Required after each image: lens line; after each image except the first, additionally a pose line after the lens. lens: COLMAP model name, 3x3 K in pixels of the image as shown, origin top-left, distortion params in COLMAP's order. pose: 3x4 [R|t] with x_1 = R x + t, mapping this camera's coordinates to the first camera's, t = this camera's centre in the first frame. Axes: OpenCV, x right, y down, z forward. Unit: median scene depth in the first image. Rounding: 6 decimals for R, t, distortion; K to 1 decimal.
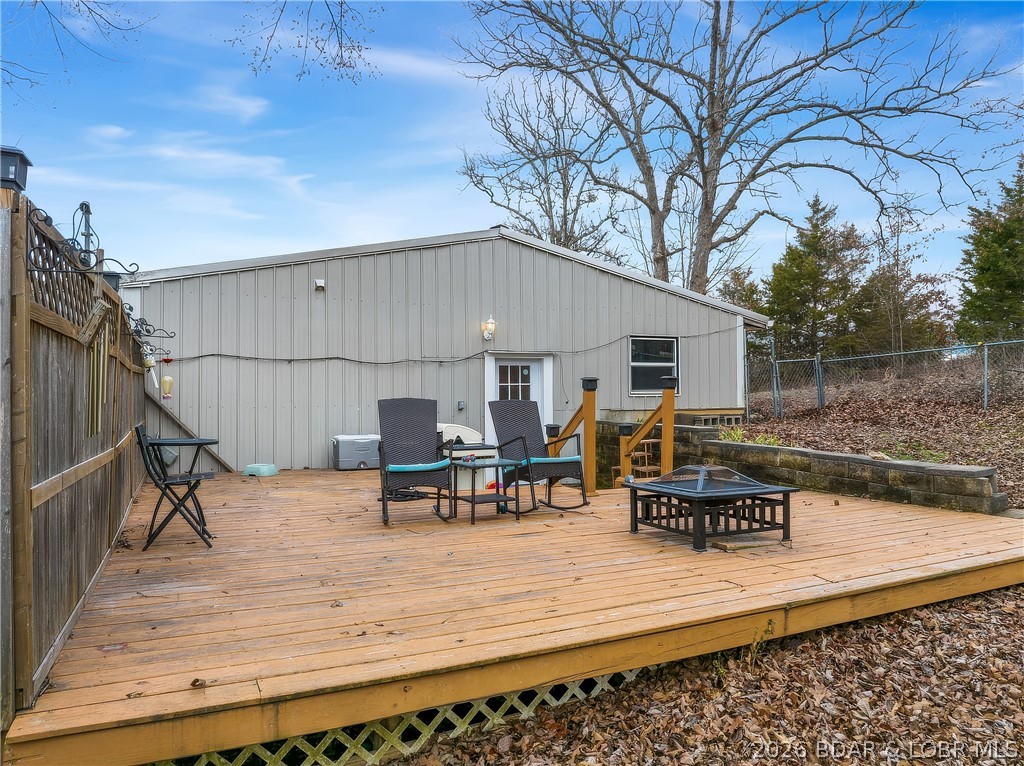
lens RADIAL K [[707.5, 0, 508.0], [0, 707.5, 381.1], [0, 0, 1]] dist [-0.009218, -0.003063]
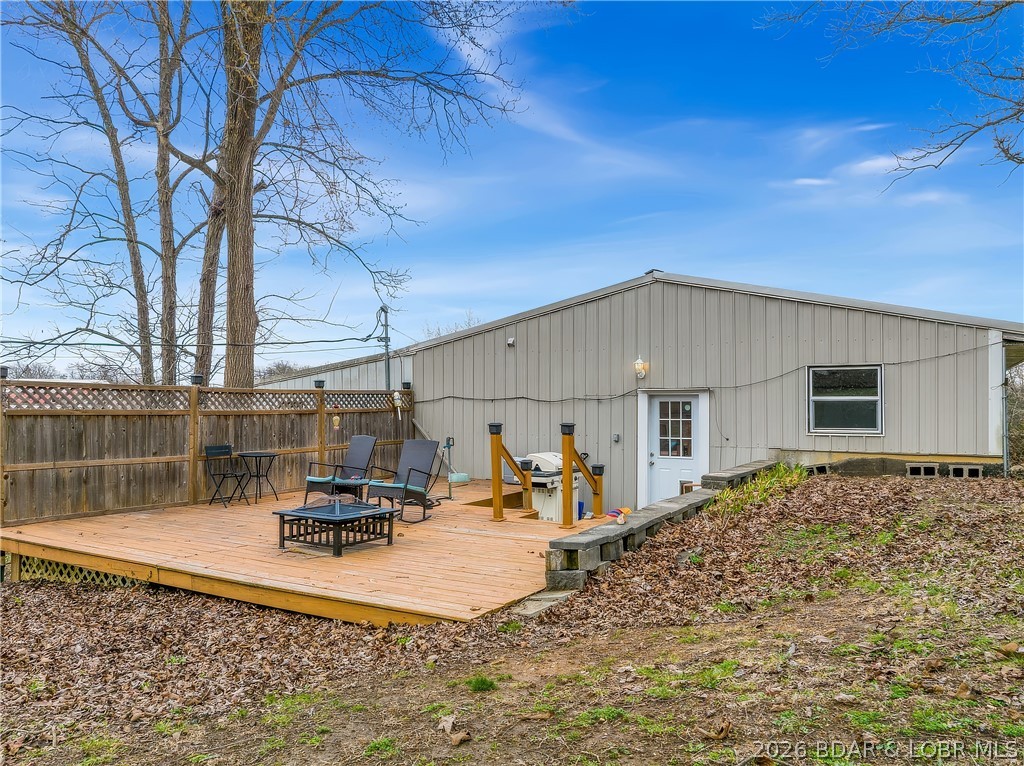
lens RADIAL K [[712.6, 0, 512.1], [0, 712.6, 402.7], [0, 0, 1]] dist [-0.029635, -0.001206]
pose [[0.588982, 0.006718, -0.808118, 0.725068], [0.011359, 0.999798, 0.016590, -0.040973], [0.808066, -0.018950, 0.588787, 0.195347]]
